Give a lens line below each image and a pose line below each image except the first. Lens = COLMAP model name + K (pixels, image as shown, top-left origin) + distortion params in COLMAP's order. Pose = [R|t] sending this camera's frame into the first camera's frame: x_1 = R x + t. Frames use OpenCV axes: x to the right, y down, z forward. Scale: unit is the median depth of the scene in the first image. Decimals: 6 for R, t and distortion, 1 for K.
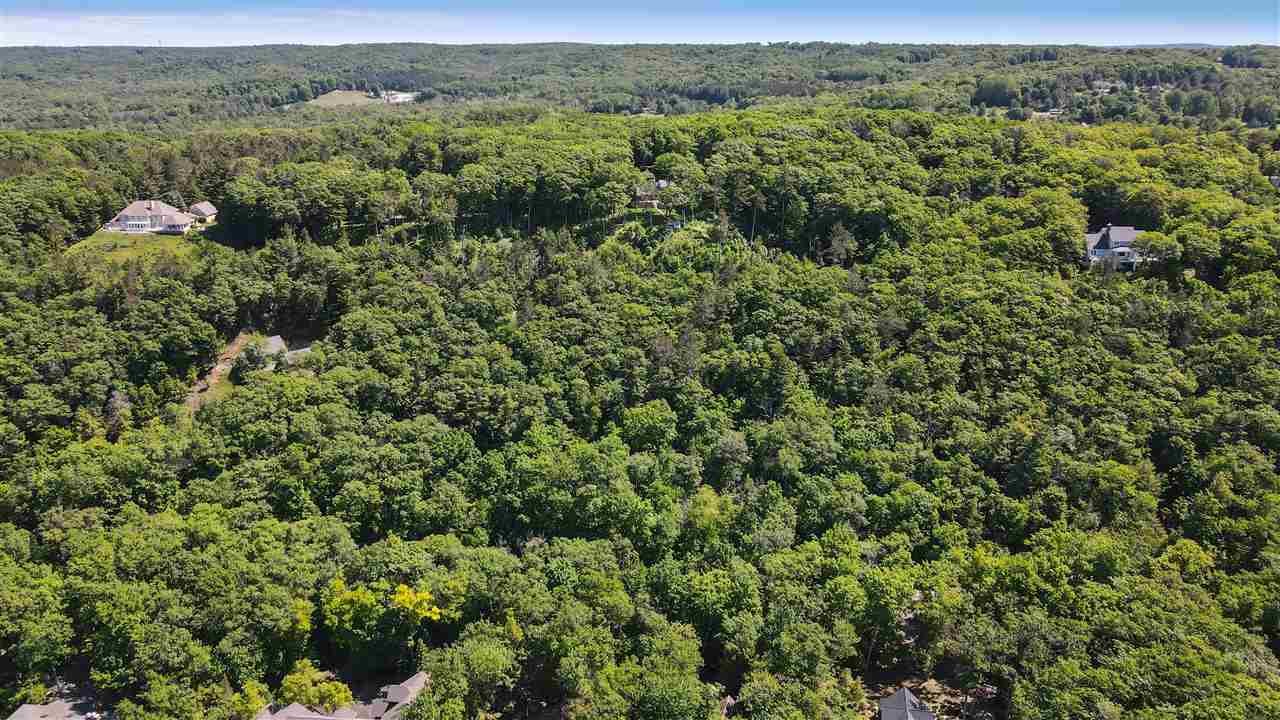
lens RADIAL K [[945.2, 0, 631.6], [0, 945.2, 358.0], [0, 0, 1]] dist [0.007316, 0.013384]
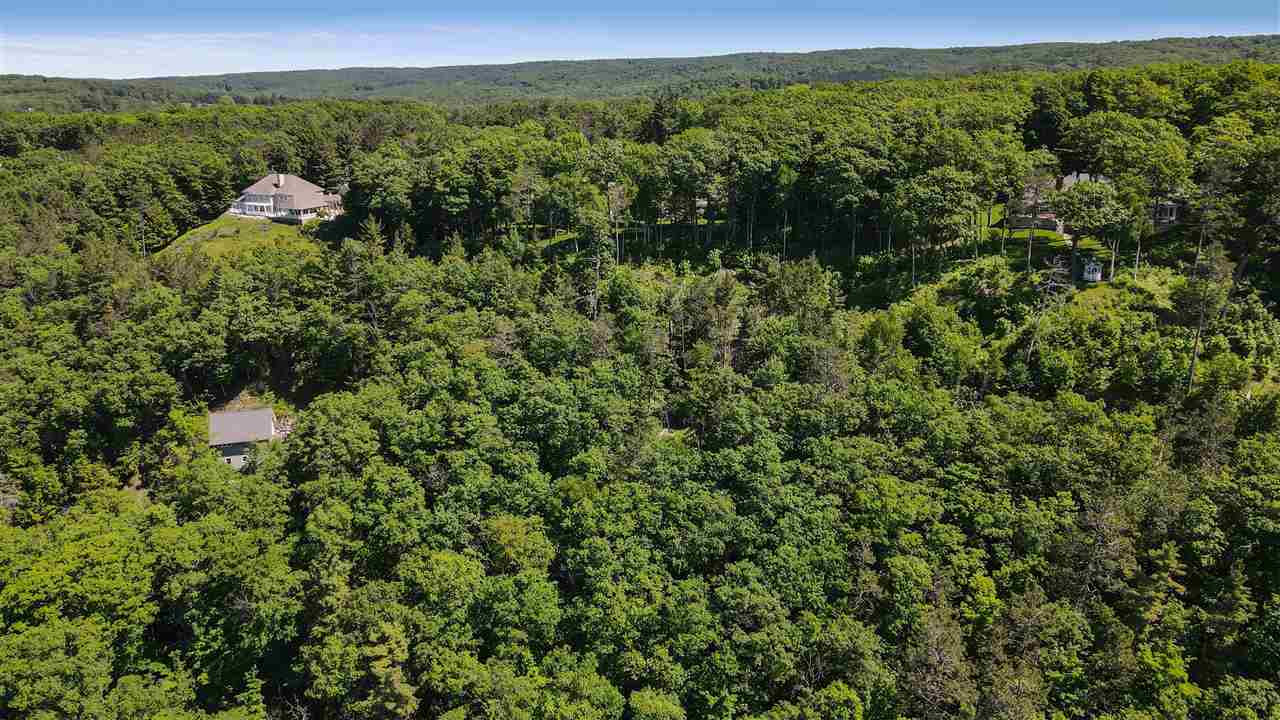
lens RADIAL K [[945.2, 0, 631.6], [0, 945.2, 358.0], [0, 0, 1]] dist [0.007316, 0.013384]
pose [[0.886323, 0.125400, -0.445765, 0.059706], [-0.131372, 0.991177, 0.017622, -0.082838], [0.444041, 0.042942, 0.894977, 0.527249]]
